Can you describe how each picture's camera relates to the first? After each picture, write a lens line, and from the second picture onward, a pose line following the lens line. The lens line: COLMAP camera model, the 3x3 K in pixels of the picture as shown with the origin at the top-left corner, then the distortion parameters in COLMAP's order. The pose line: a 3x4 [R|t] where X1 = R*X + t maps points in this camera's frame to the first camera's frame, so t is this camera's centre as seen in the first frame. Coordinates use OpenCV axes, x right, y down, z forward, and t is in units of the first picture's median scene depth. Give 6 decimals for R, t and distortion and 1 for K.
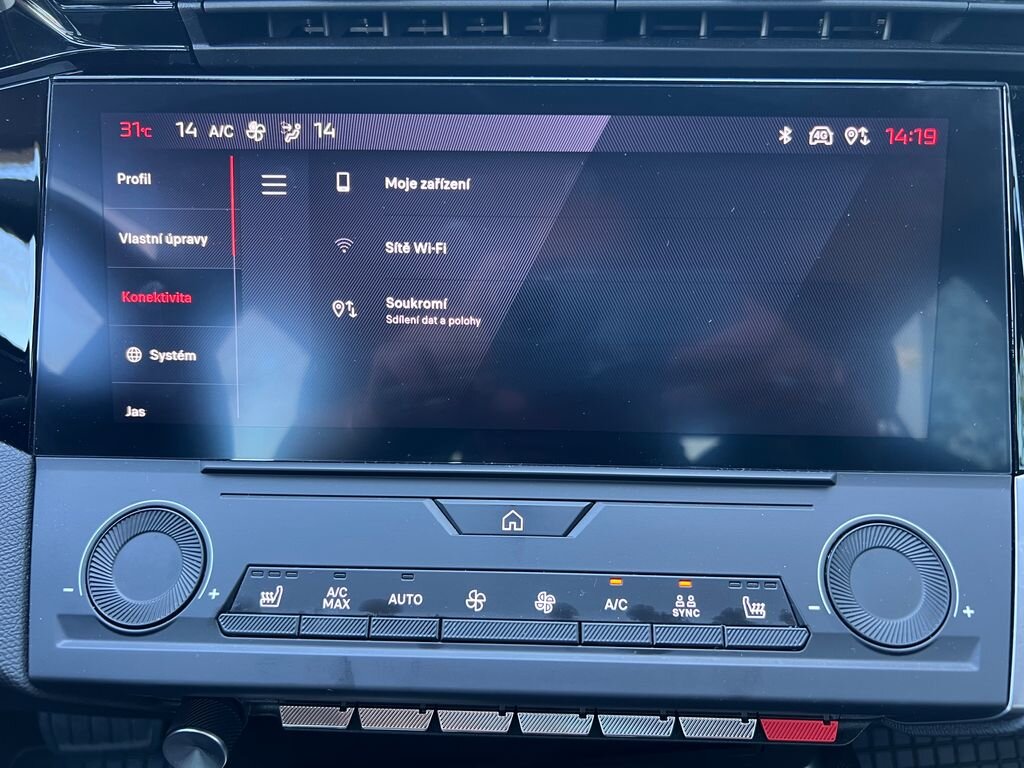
lens RADIAL K [[794.1, 0, 512.0], [0, 794.1, 384.0], [0, 0, 1]] dist [-0.003523, 0.002603]
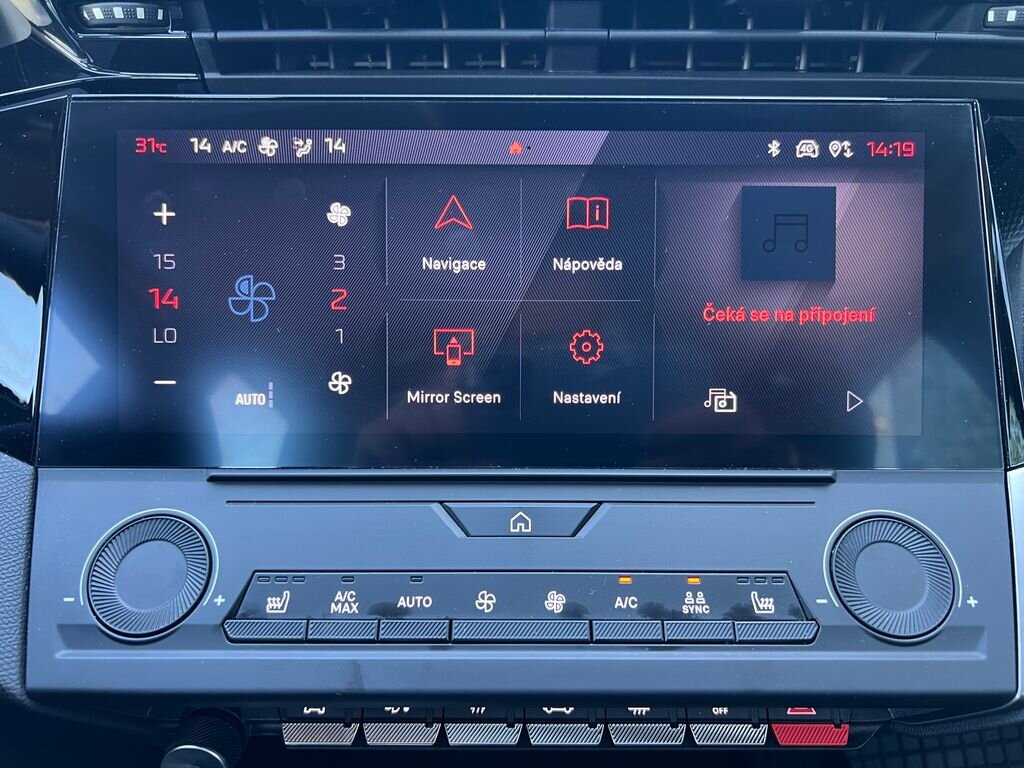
lens RADIAL K [[794.2, 0, 513.5], [0, 794.2, 388.5], [0, 0, 1]] dist [-0.003007, 0.000794]
pose [[0.999447, -0.009957, 0.031729, -0.039455], [0.012688, 0.996121, -0.087077, 0.093265], [-0.030739, 0.087432, 0.995696, -0.015823]]
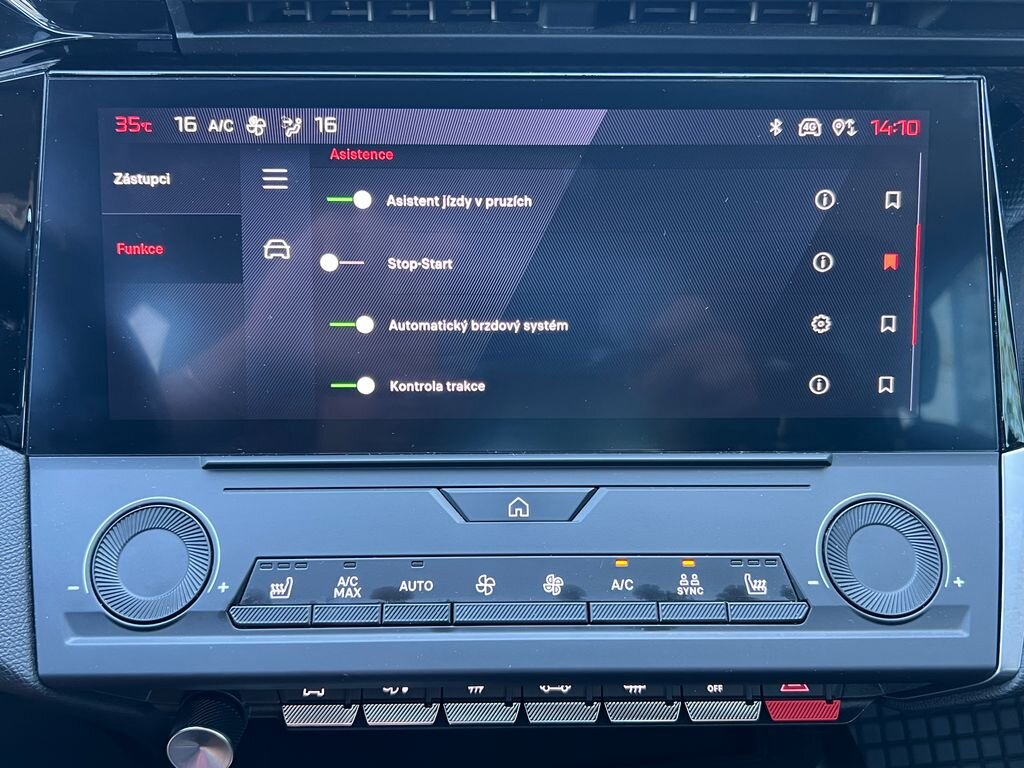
lens RADIAL K [[990.8, 0, 499.7], [0, 990.8, 383.6], [0, 0, 1]] dist [0.080754, -0.197584]
pose [[0.998682, -0.018435, 0.047901, -0.083405], [0.018981, 0.999760, -0.010979, 0.028160], [-0.047687, 0.011874, 0.998792, -0.278254]]
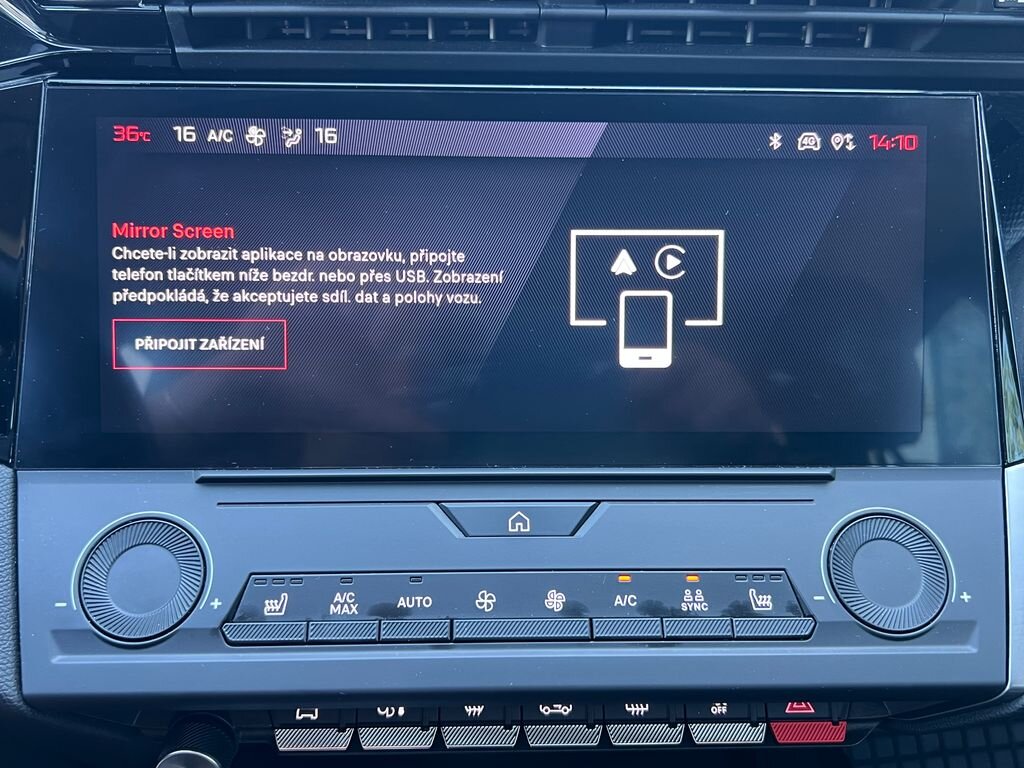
lens RADIAL K [[990.8, 0, 499.7], [0, 990.8, 383.6], [0, 0, 1]] dist [0.080754, -0.197584]
pose [[0.997647, -0.013927, 0.067137, -0.107587], [0.017836, 0.998159, -0.057971, 0.072643], [-0.066206, 0.059032, 0.996058, -0.258941]]
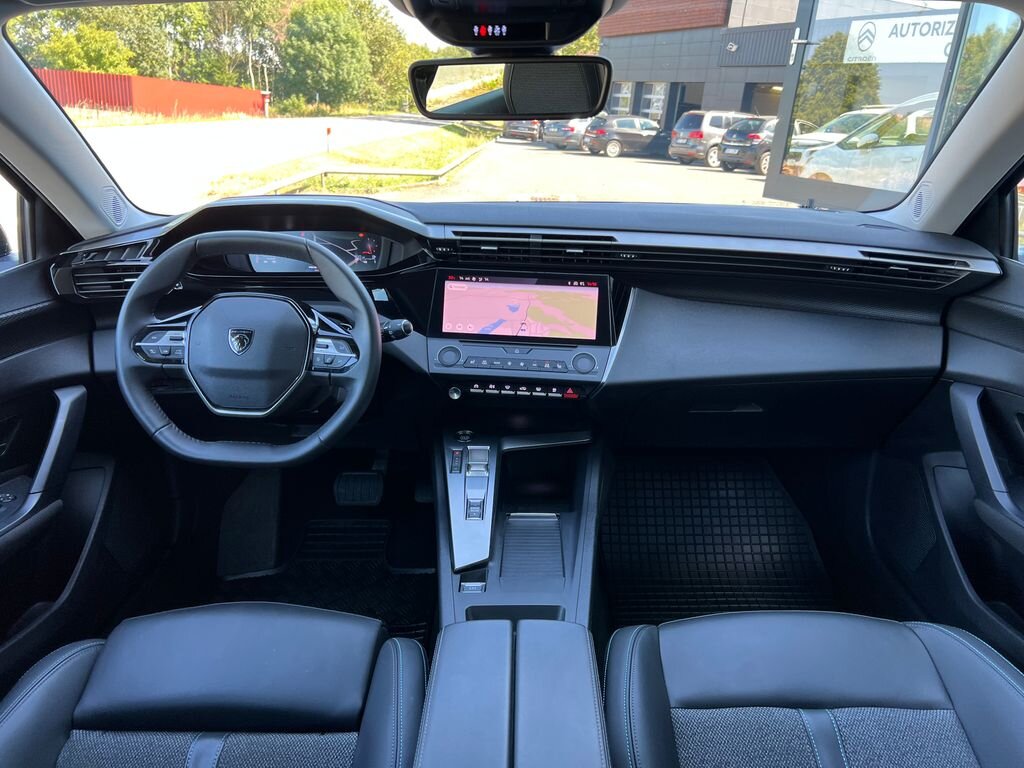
lens RADIAL K [[774.6, 0, 512.0], [0, 774.6, 379.2], [0, 0, 1]] dist [0.075731, -0.115059]
pose [[0.997685, 0.044300, -0.051598, 0.253511], [-0.050636, 0.990379, -0.128785, 1.070966], [0.045396, 0.131100, 0.990329, -4.310782]]
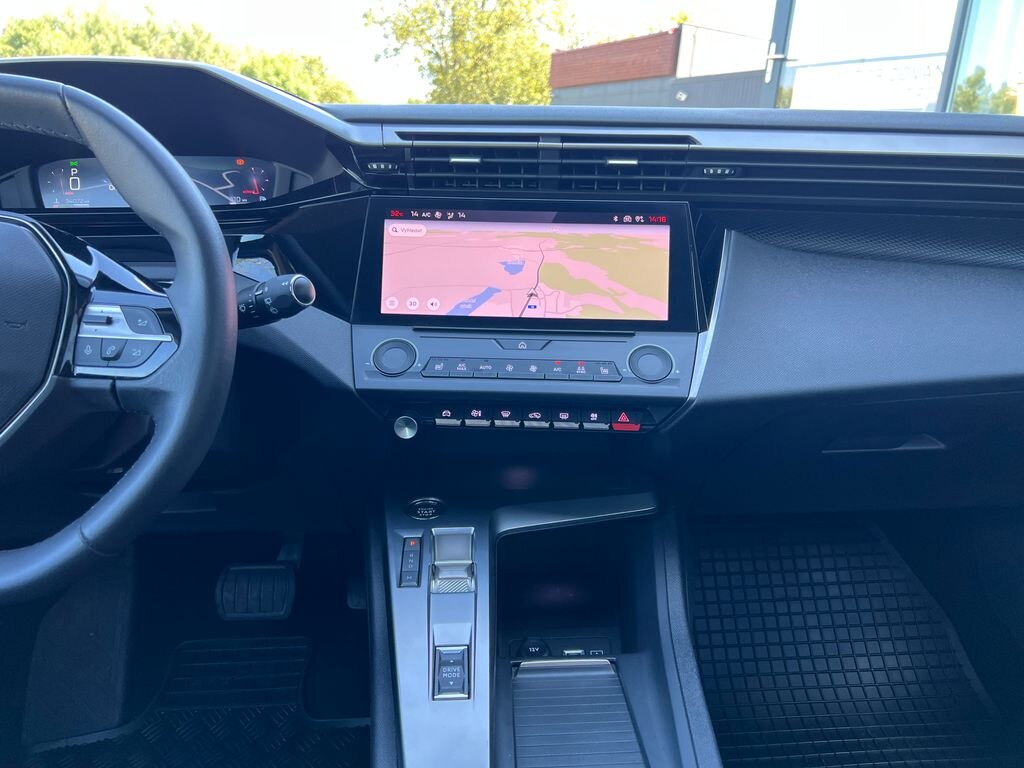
lens RADIAL K [[788.4, 0, 512.0], [0, 788.4, 384.0], [0, 0, 1]] dist [0.067399, -0.115618]
pose [[0.999803, 0.019846, -0.000595, -0.033855], [-0.019606, 0.982102, -0.187326, 0.869407], [-0.003133, 0.187300, 0.982298, -1.826673]]
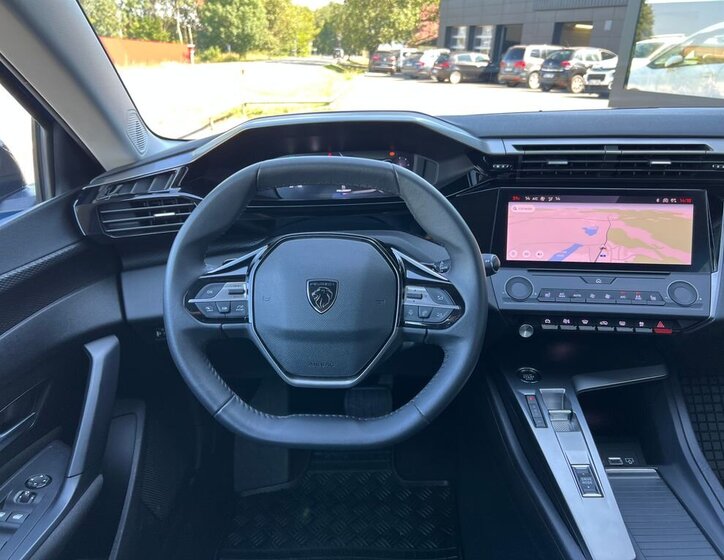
lens RADIAL K [[578.0, 0, 362.0], [0, 578.0, 280.0], [0, 0, 1]] dist [0.007115, -0.003693]
pose [[0.996599, 0.017332, -0.080563, -1.146564], [-0.024151, 0.996134, -0.084461, 0.502868], [0.078787, 0.086120, 0.993165, -2.572401]]
